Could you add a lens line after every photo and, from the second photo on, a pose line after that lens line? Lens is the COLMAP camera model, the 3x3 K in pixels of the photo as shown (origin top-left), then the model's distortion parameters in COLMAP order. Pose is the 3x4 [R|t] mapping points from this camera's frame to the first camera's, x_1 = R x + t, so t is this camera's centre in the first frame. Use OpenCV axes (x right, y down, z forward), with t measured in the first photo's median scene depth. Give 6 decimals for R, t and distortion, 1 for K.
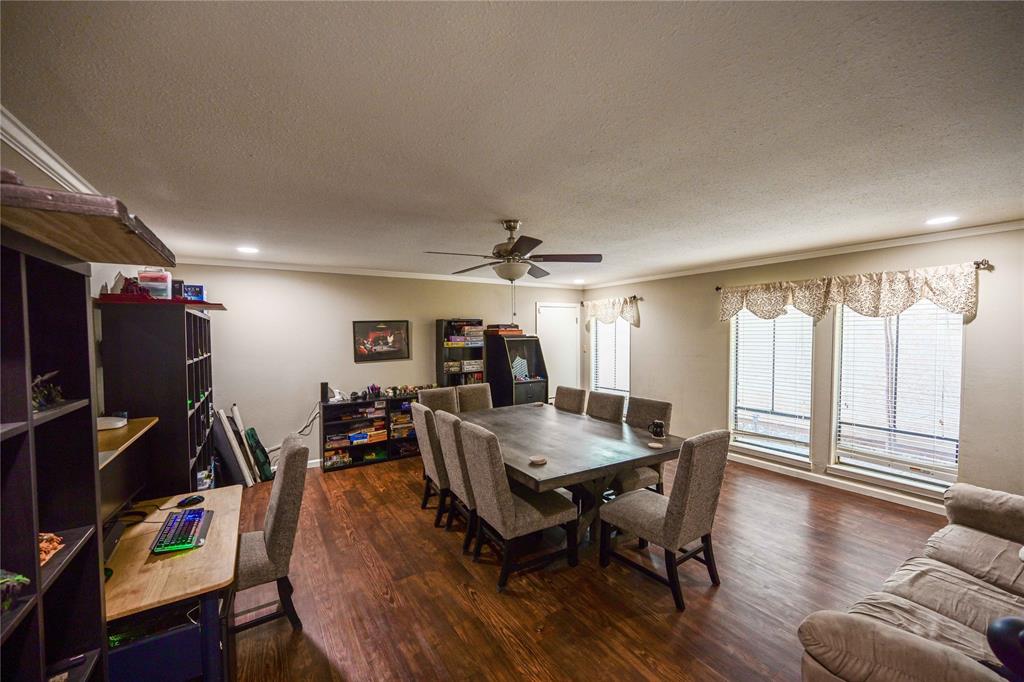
lens RADIAL K [[405.5, 0, 511.9], [0, 405.5, 343.5], [0, 0, 1]] dist [-0.005980, 0.000481]
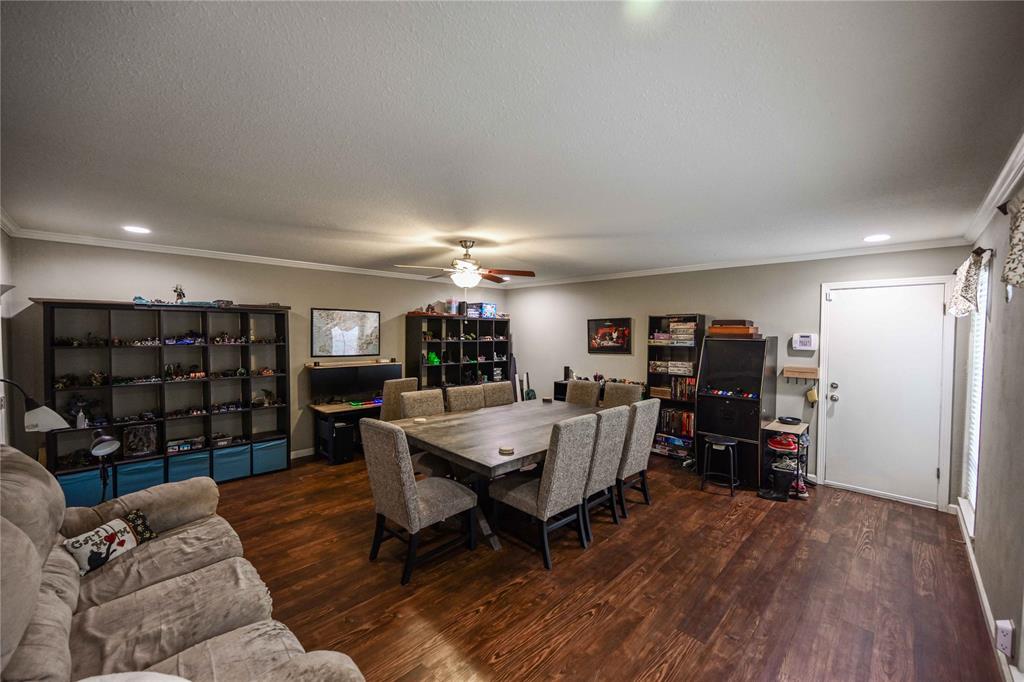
lens RADIAL K [[405.5, 0, 508.7], [0, 405.5, 338.4], [0, 0, 1]] dist [-0.005980, 0.000481]
pose [[0.219988, 0.026699, -0.975137, 0.711995], [-0.037491, 0.999118, 0.018898, -0.012173], [0.974782, 0.032402, 0.220795, 0.475179]]
